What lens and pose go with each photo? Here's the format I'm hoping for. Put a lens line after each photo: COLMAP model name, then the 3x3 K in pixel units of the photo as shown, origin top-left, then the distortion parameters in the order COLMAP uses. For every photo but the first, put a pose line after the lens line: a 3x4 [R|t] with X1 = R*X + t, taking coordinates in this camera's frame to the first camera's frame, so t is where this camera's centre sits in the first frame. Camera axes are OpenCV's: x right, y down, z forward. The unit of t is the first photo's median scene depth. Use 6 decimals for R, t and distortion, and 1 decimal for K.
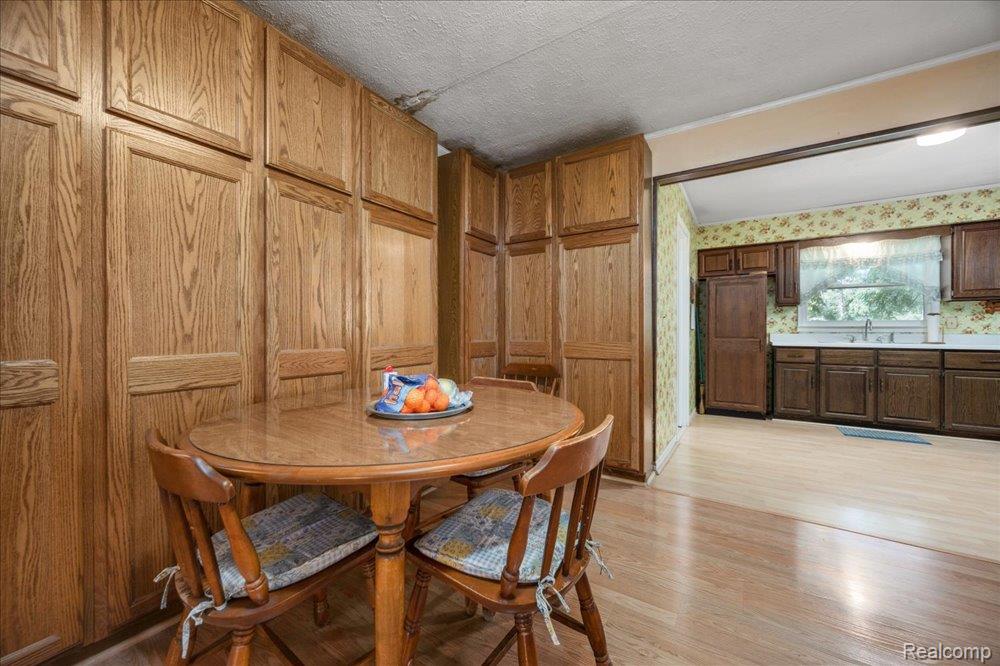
lens RADIAL K [[383.7, 0, 500.8], [0, 383.7, 332.9], [0, 0, 1]] dist [-0.001162, 0.000153]
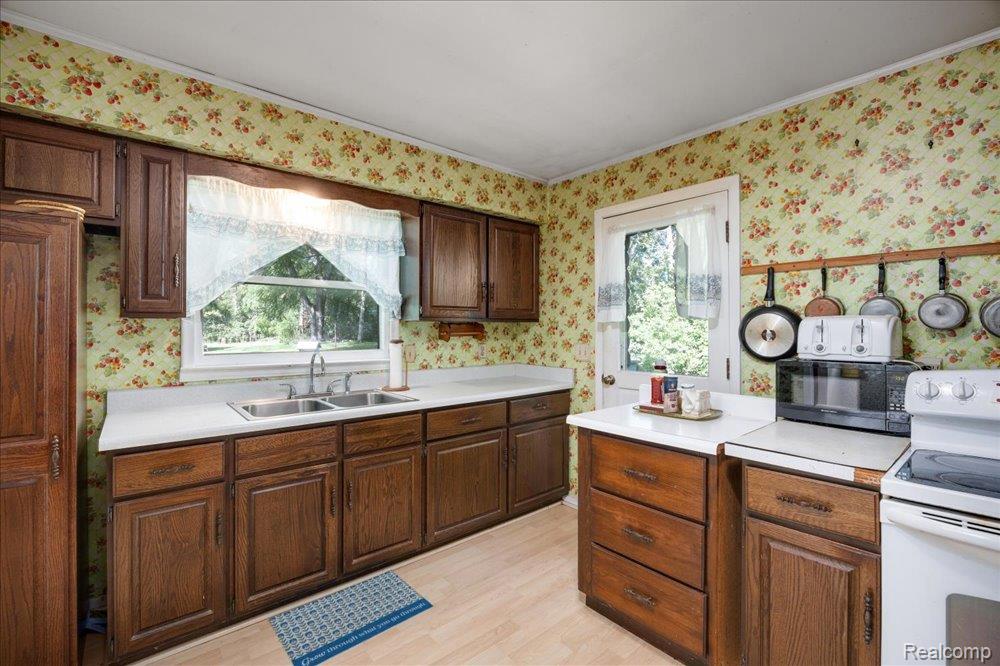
lens RADIAL K [[438.9, 0, 501.0], [0, 438.9, 326.8], [0, 0, 1]] dist [-0.014929, -0.000017]
pose [[0.292163, 0.001757, 0.956367, 0.488691], [-0.002562, 0.999996, -0.001054, -0.069749], [-0.956365, -0.002142, 0.292167, 0.612610]]
